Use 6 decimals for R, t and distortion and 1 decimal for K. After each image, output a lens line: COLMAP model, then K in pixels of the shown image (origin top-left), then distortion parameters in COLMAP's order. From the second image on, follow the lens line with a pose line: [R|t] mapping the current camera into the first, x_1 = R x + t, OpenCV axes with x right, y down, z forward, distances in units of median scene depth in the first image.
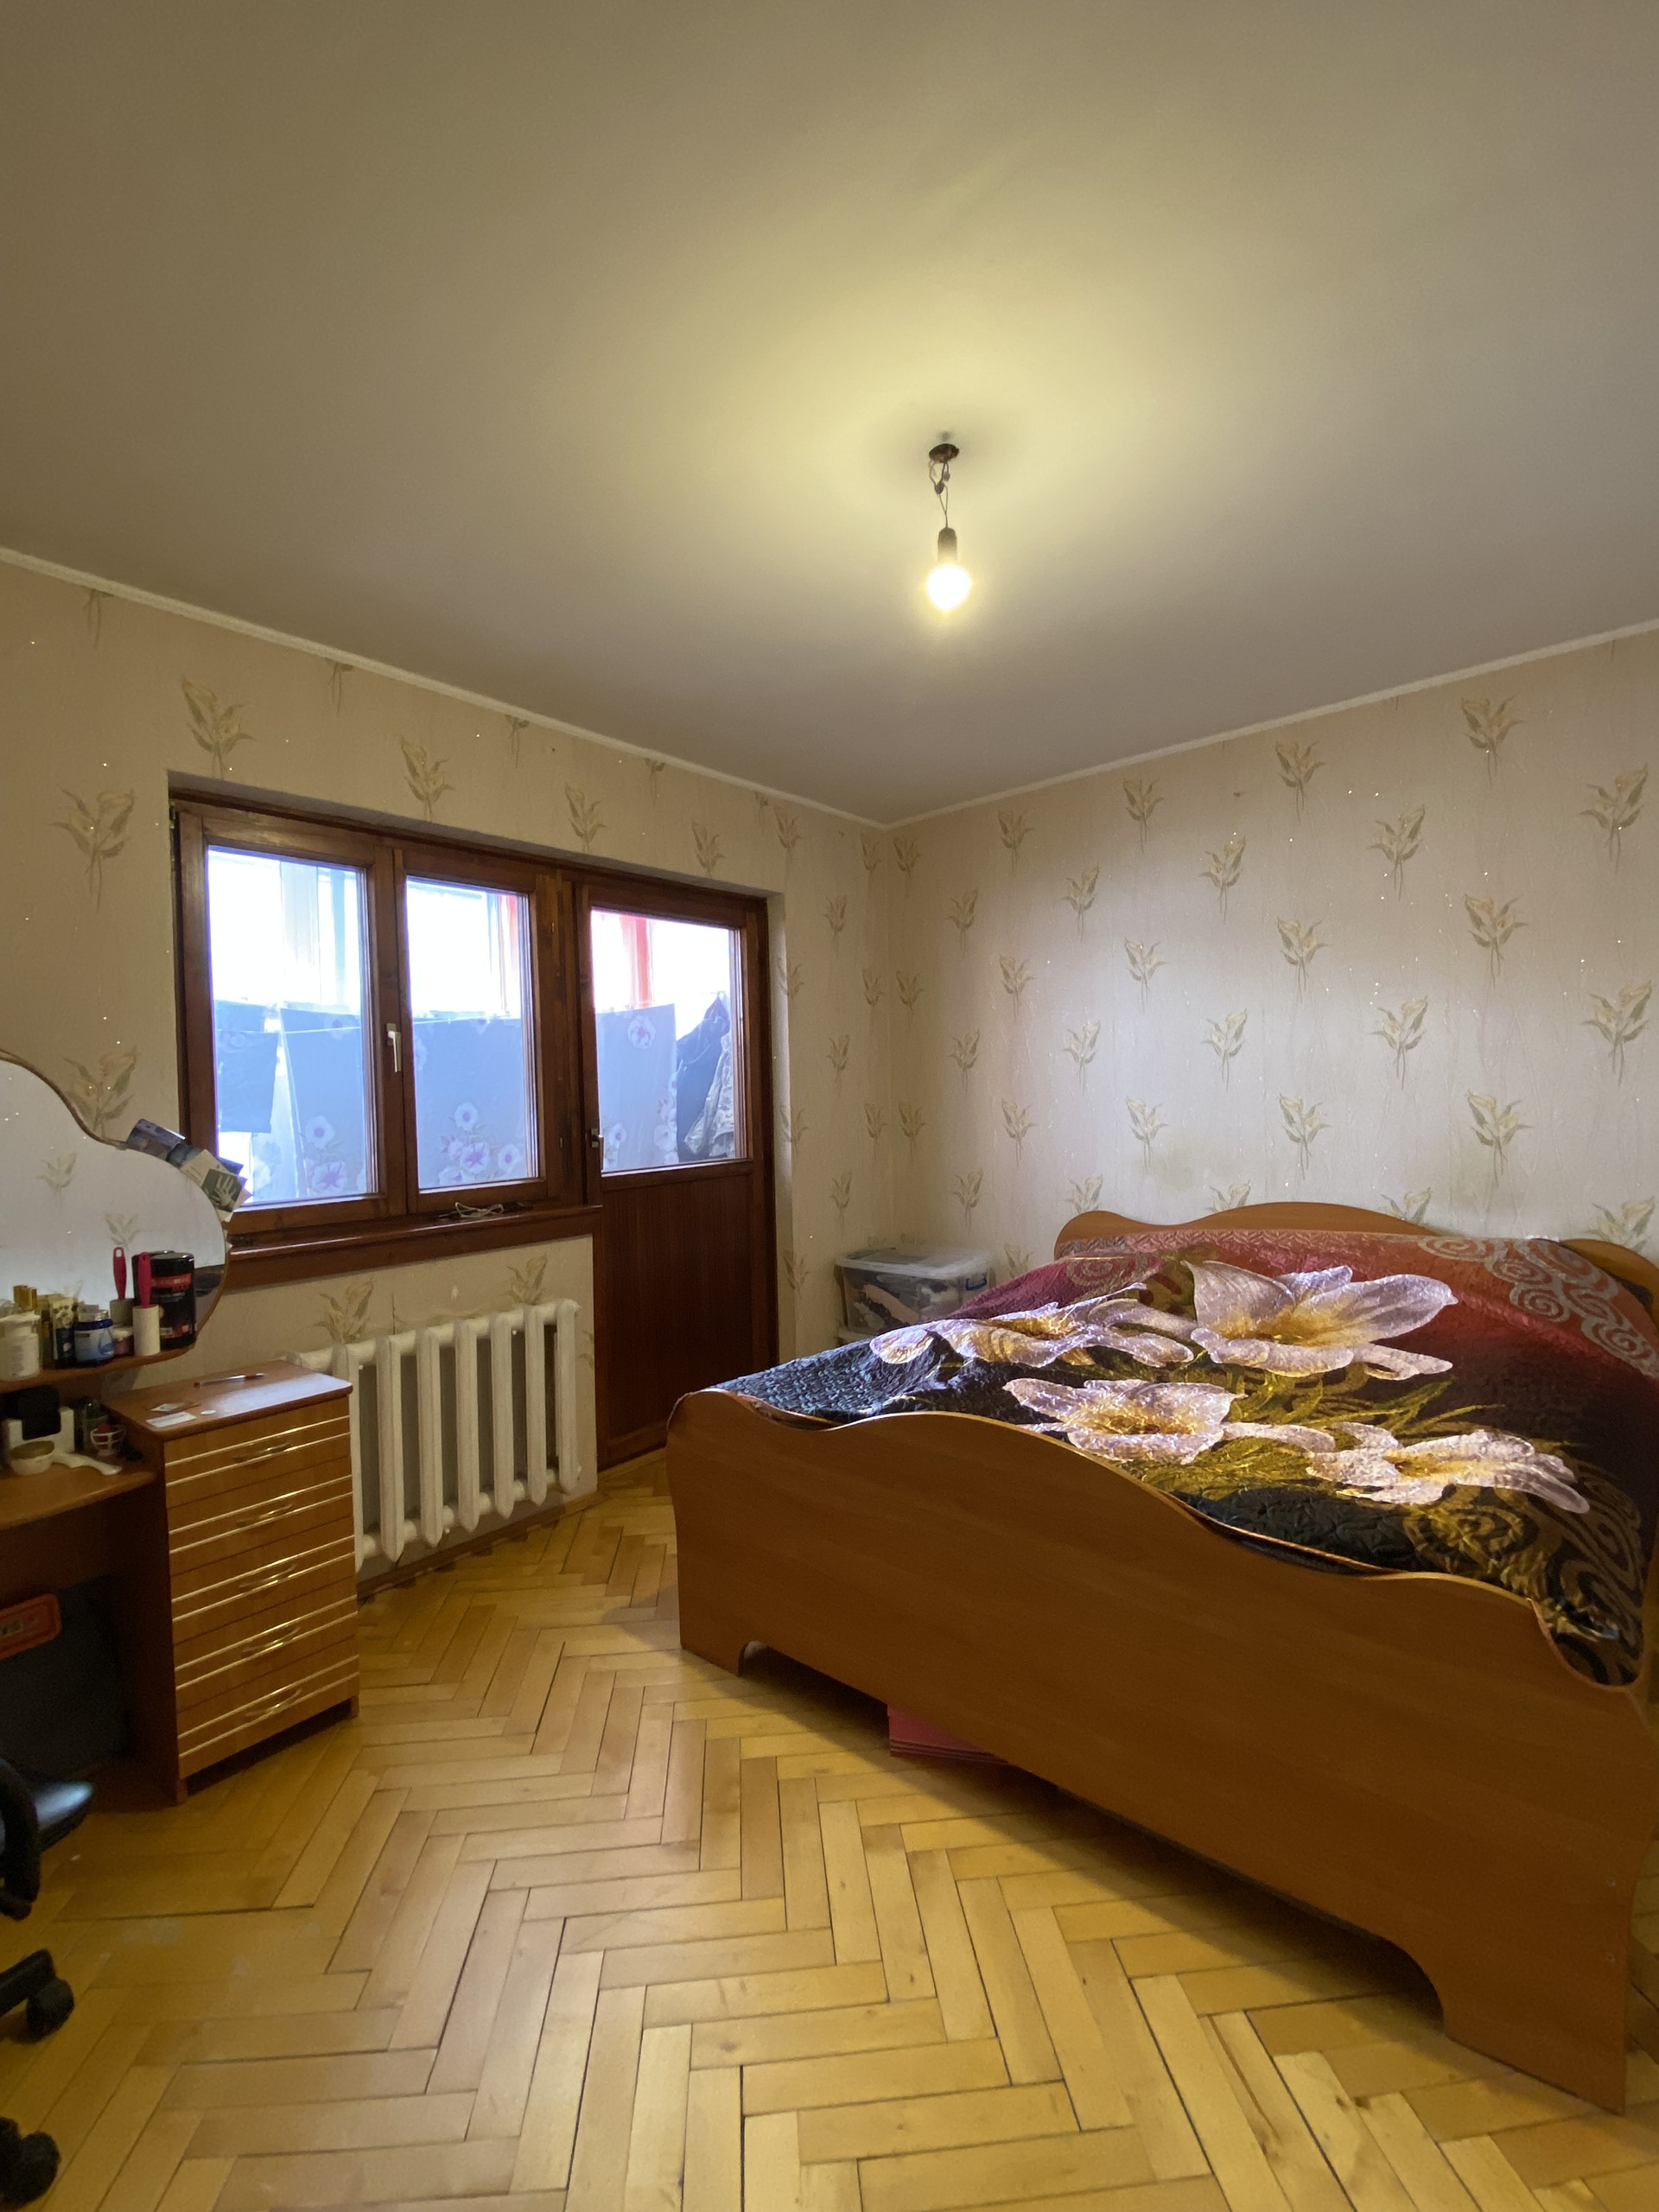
lens RADIAL K [[991.2, 0, 848.1], [0, 991.2, 1097.4], [0, 0, 1]] dist [0.012285, -0.001676]
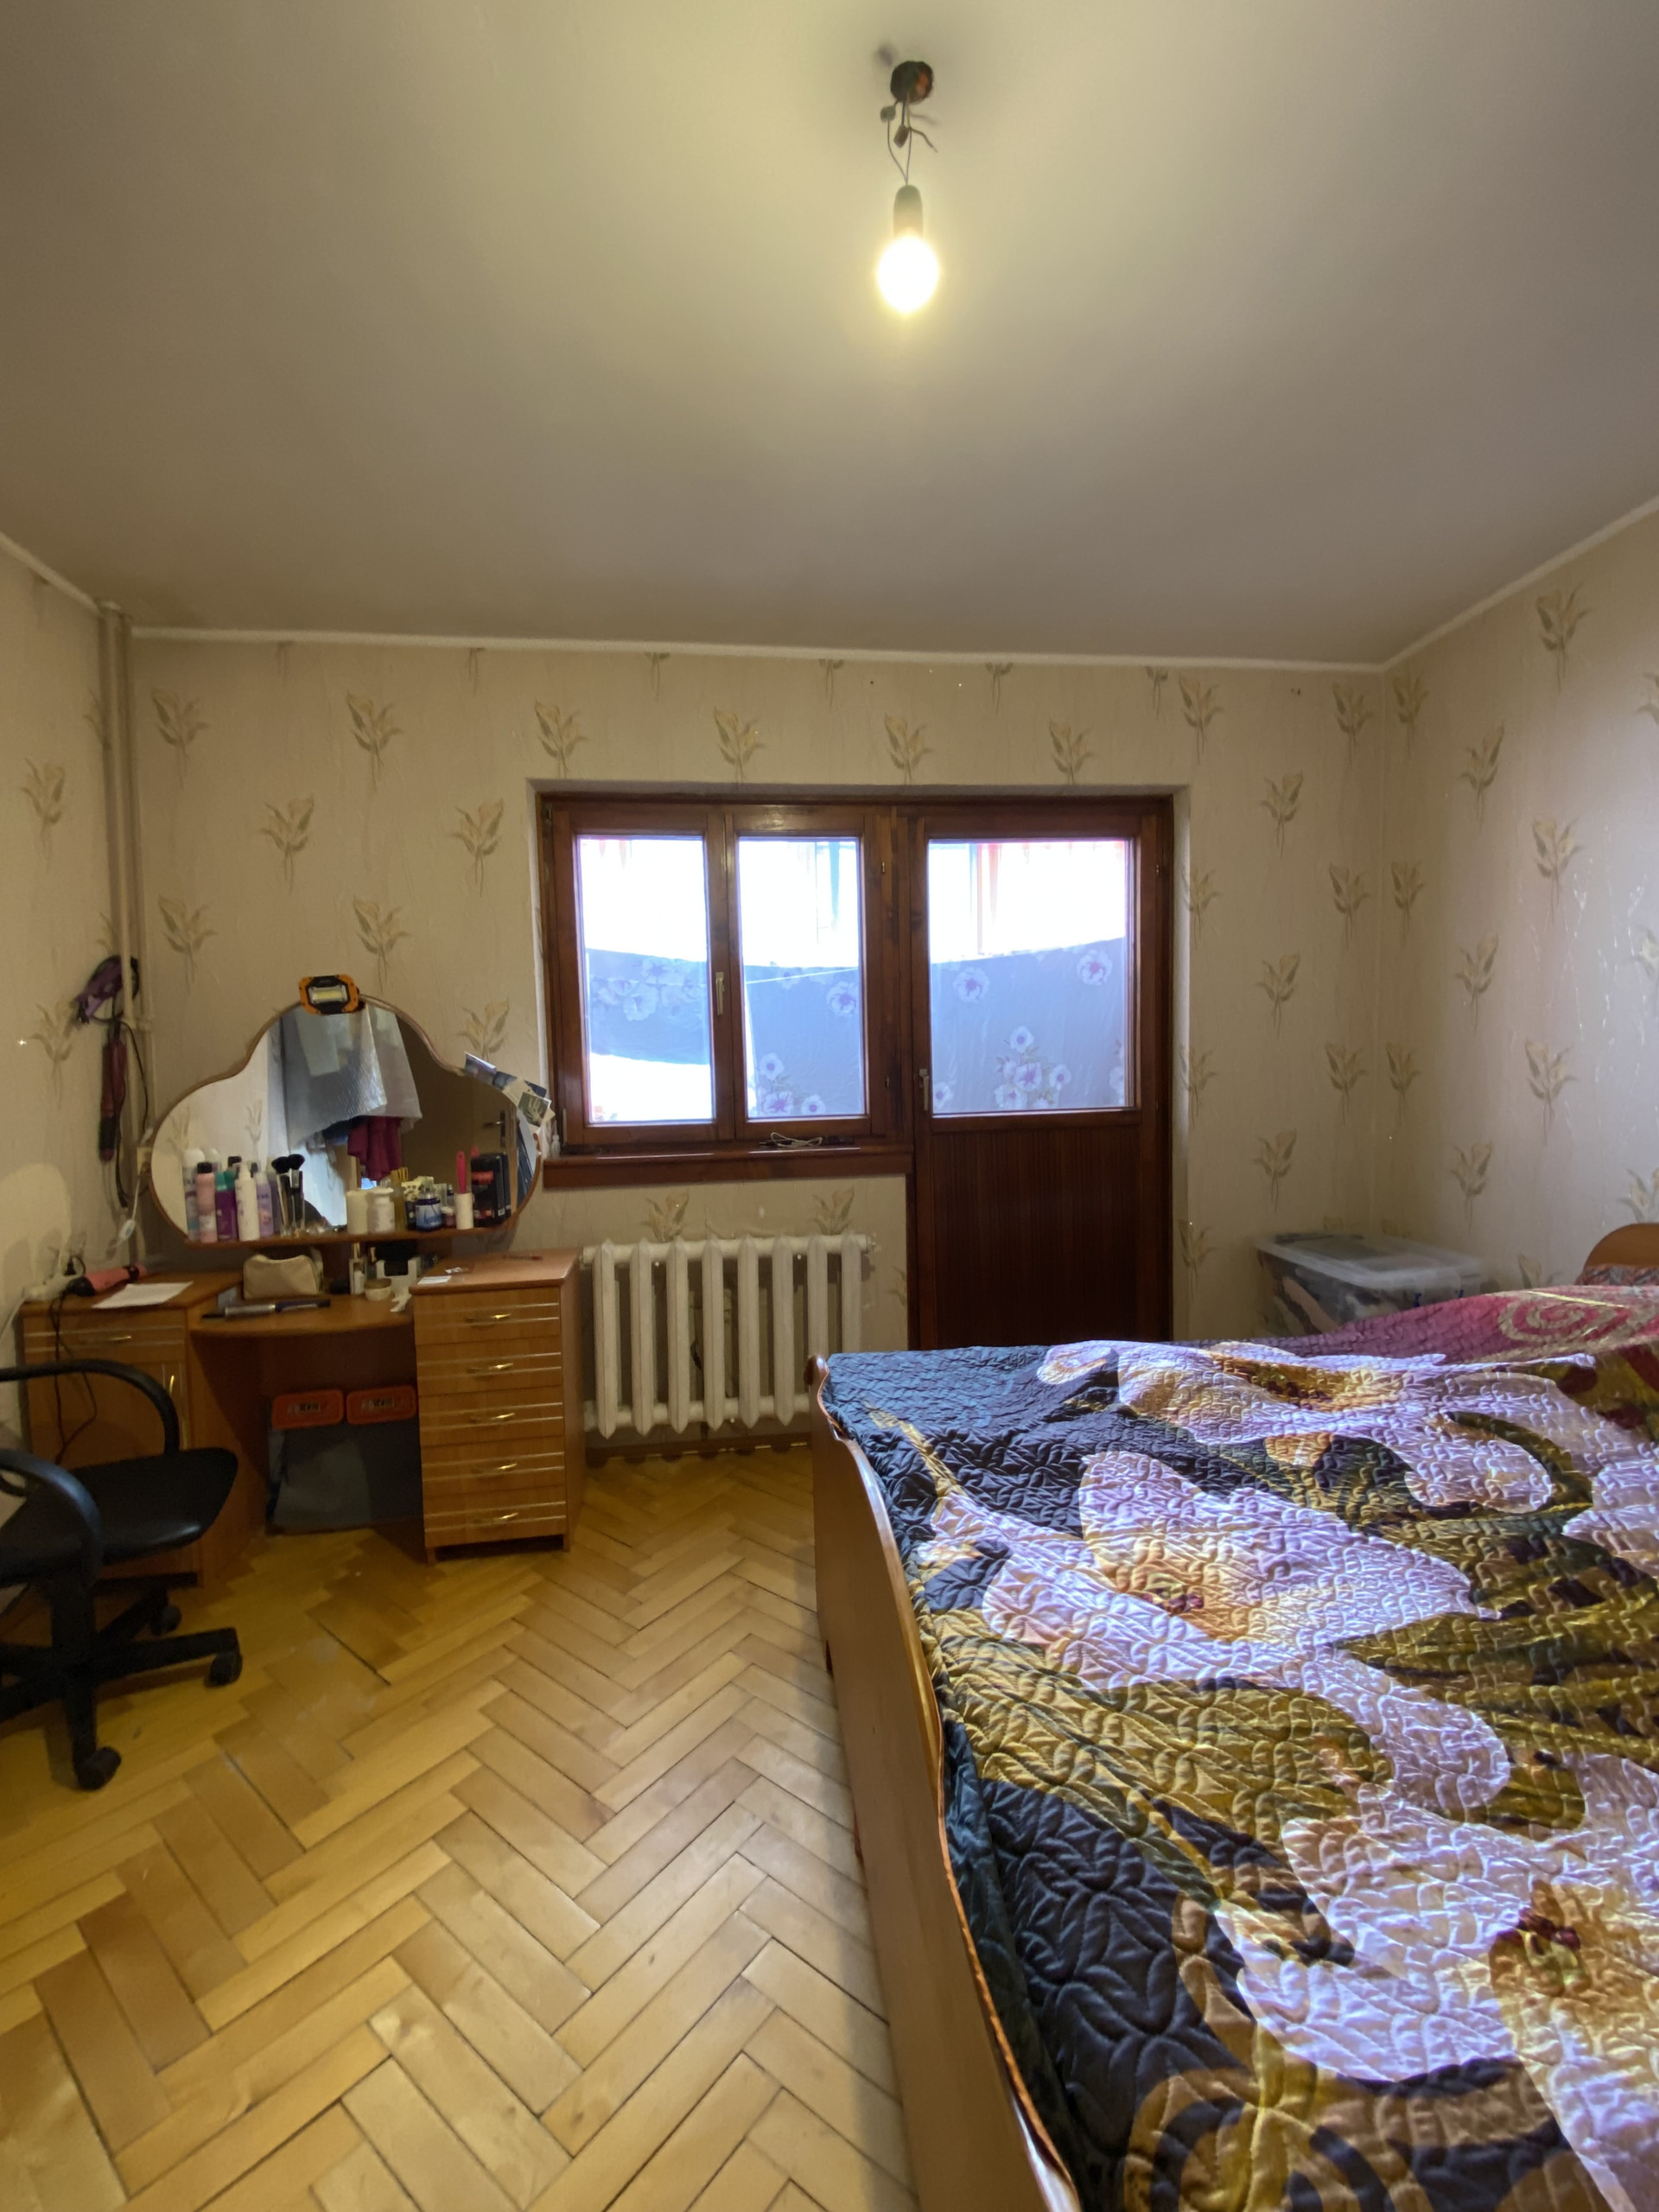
lens RADIAL K [[914.4, 0, 810.4], [0, 914.4, 1094.4], [0, 0, 1]] dist [0.016019, -0.018300]
pose [[0.723452, 0.040779, -0.689169, 0.319817], [-0.000424, 0.998280, 0.058624, 0.004834], [0.690375, -0.042120, 0.722225, 0.304147]]
